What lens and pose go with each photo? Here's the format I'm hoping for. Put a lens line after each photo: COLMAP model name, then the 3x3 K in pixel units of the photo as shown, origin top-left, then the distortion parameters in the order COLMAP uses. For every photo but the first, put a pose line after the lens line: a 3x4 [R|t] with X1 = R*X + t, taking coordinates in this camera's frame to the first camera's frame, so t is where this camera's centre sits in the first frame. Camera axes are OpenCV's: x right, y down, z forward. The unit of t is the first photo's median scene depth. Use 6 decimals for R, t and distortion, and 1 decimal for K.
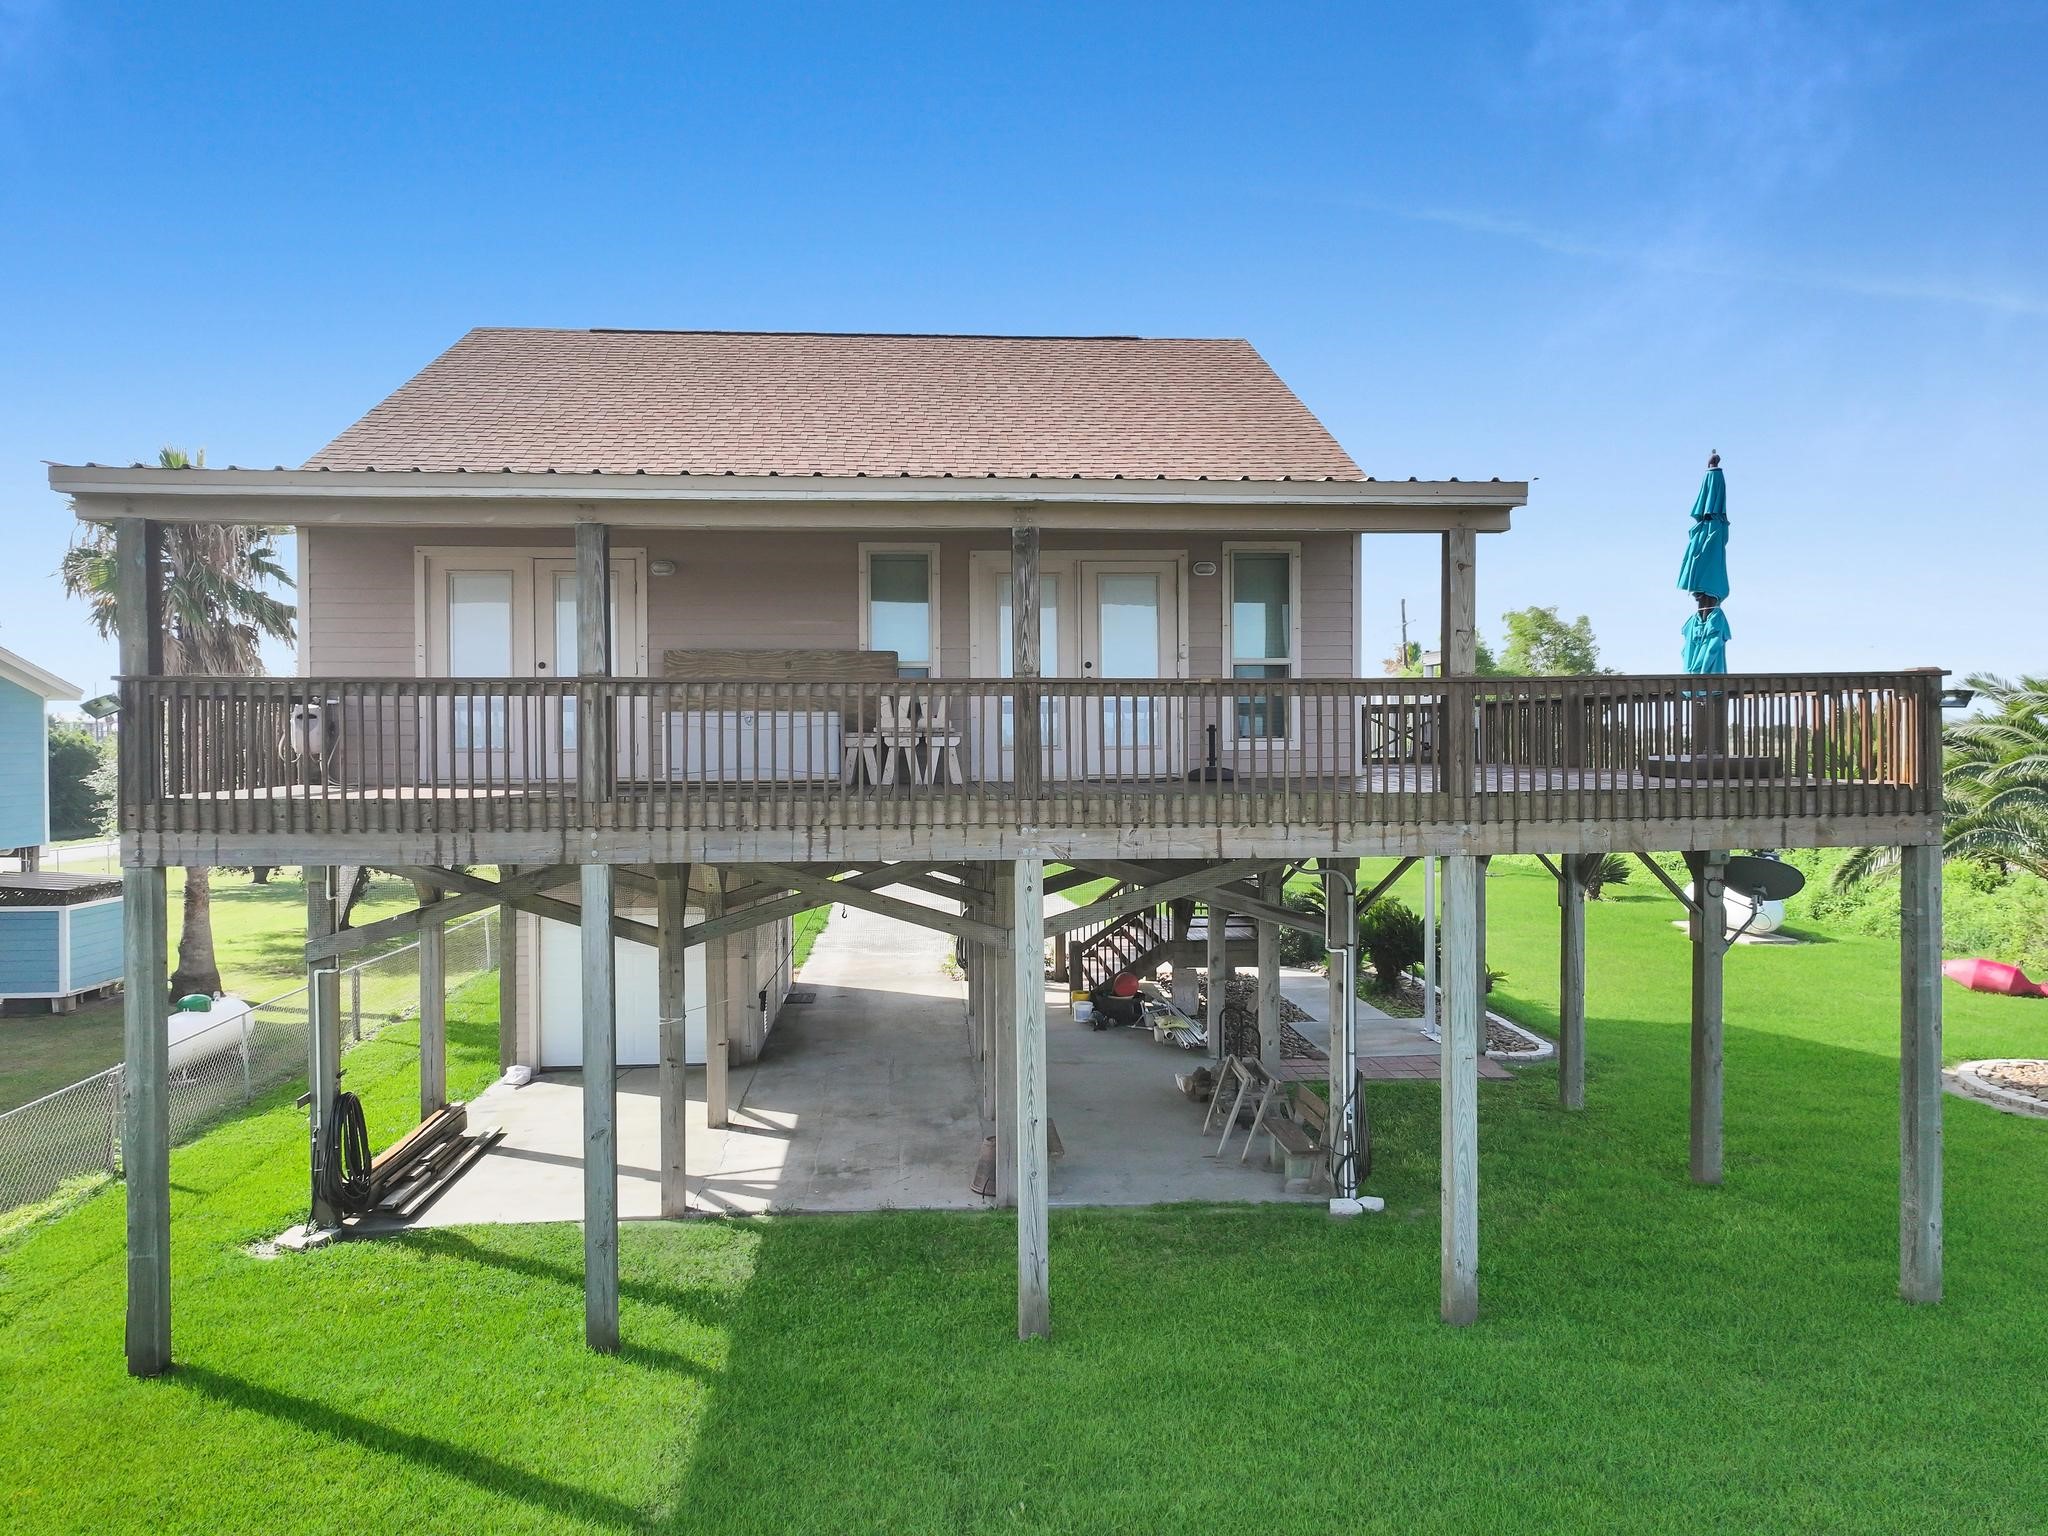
lens RADIAL K [[1458.4, 0, 1021.0], [0, 1458.4, 758.4], [0, 0, 1]] dist [-0.007273, 0.001717]
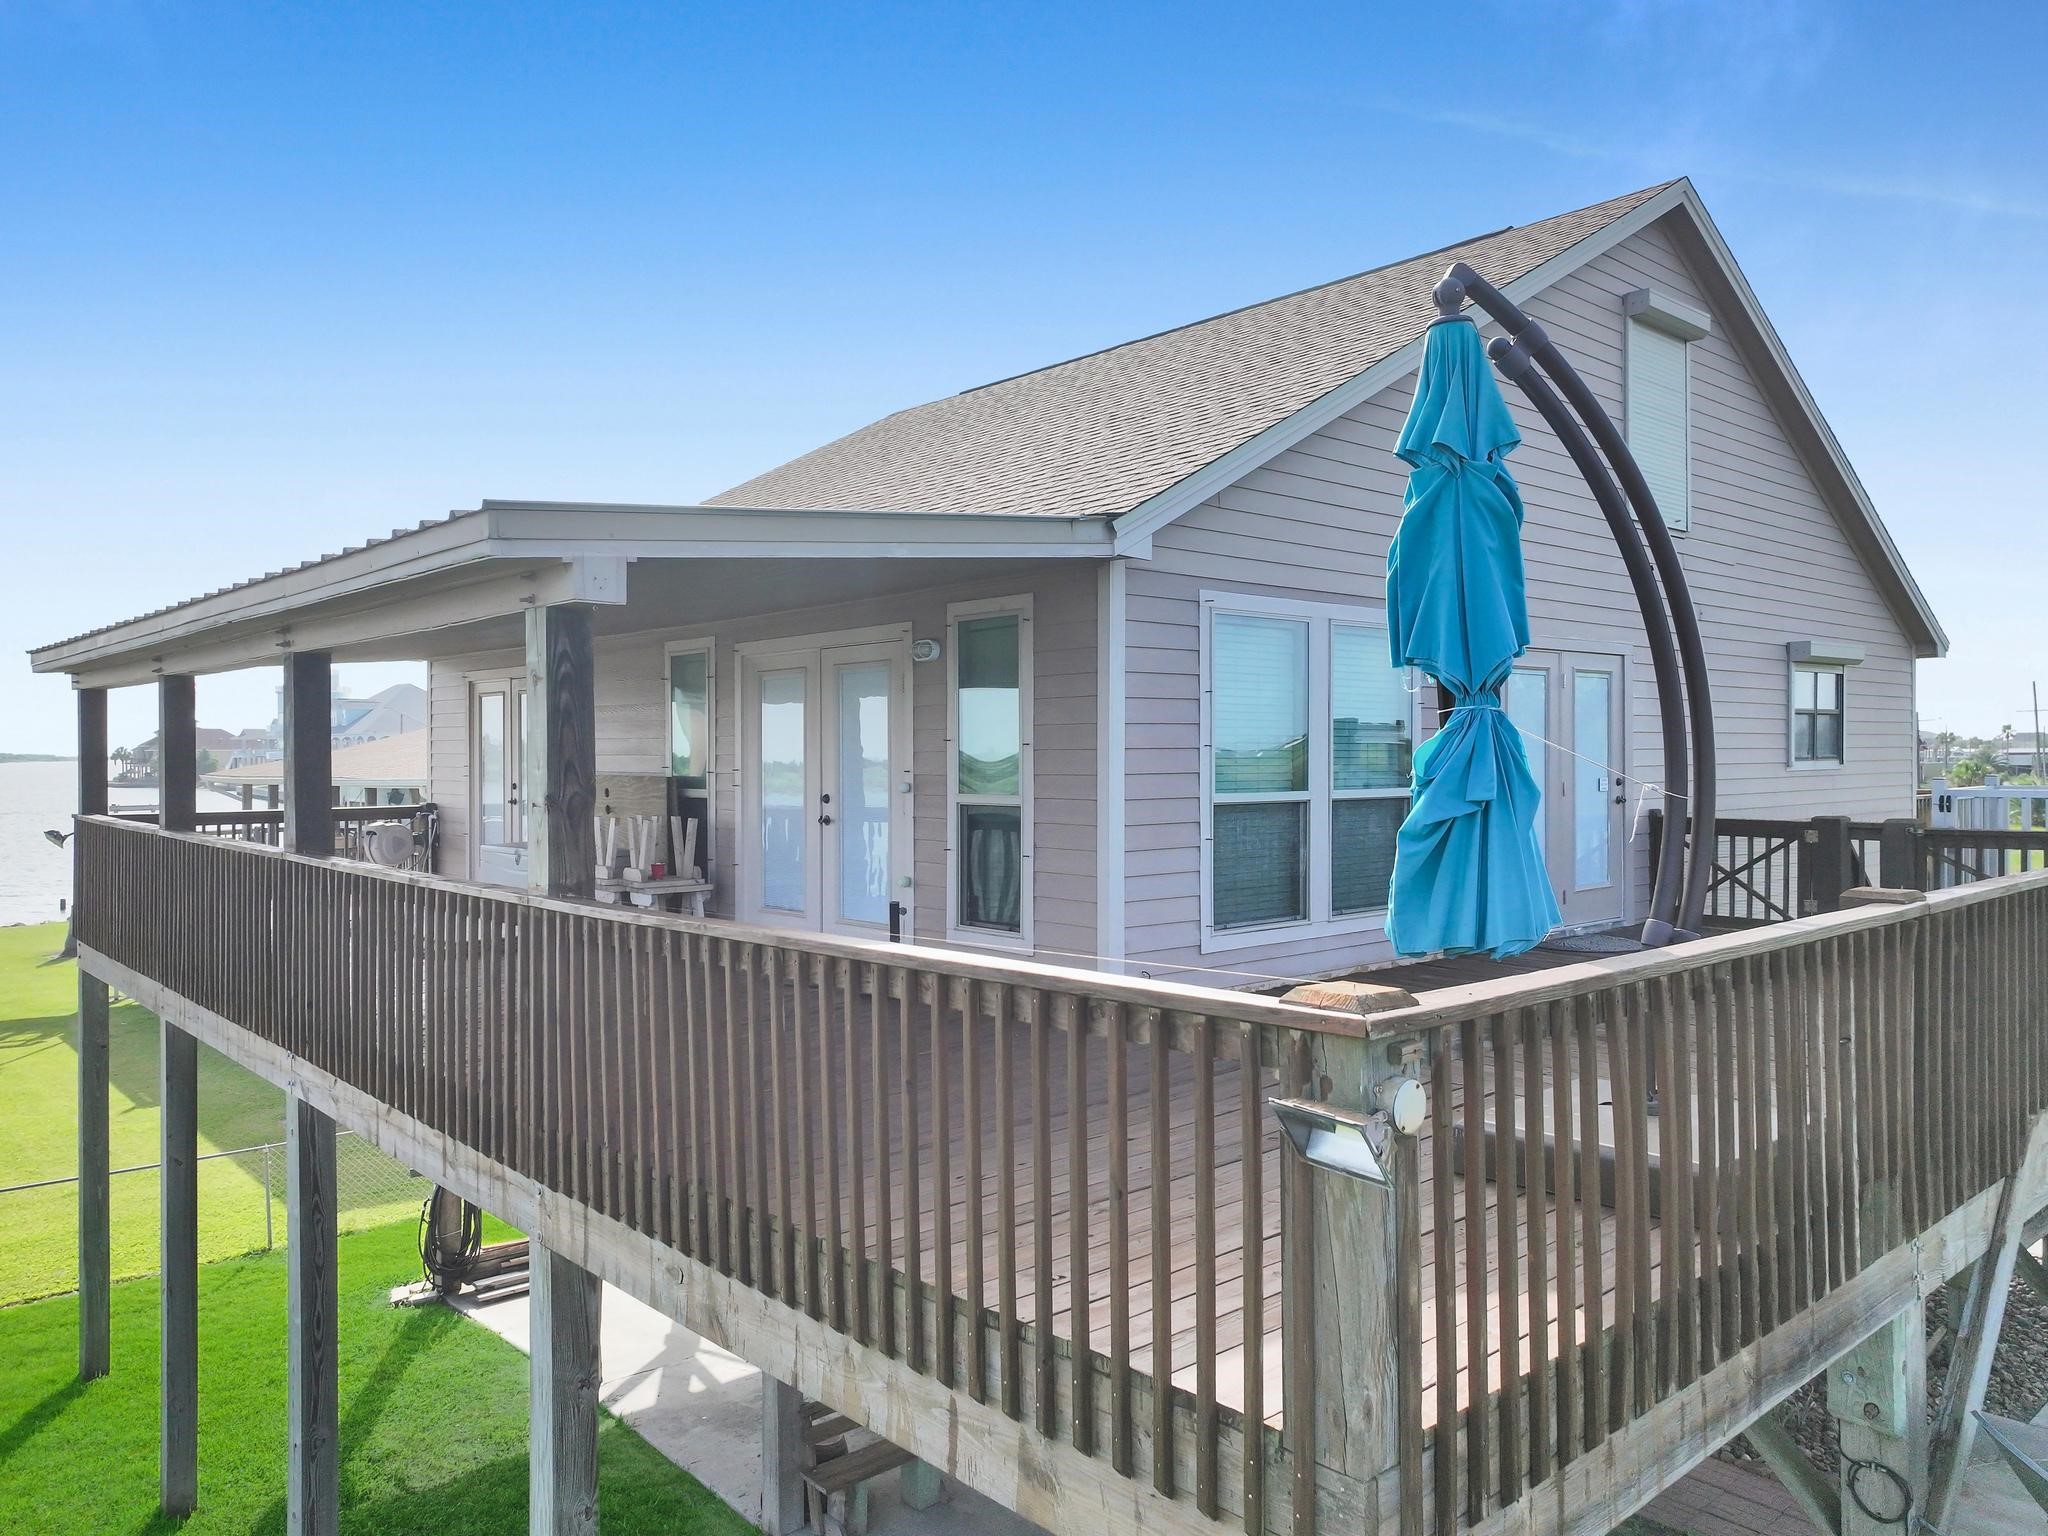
lens RADIAL K [[1458.4, 0, 1033.6], [0, 1458.4, 758.7], [0, 0, 1]] dist [-0.007273, 0.001717]
pose [[0.616952, 0.008789, -0.786951, 0.645093], [-0.007701, 0.999957, 0.005131, -0.086592], [0.786963, 0.002894, 0.616994, 0.644588]]
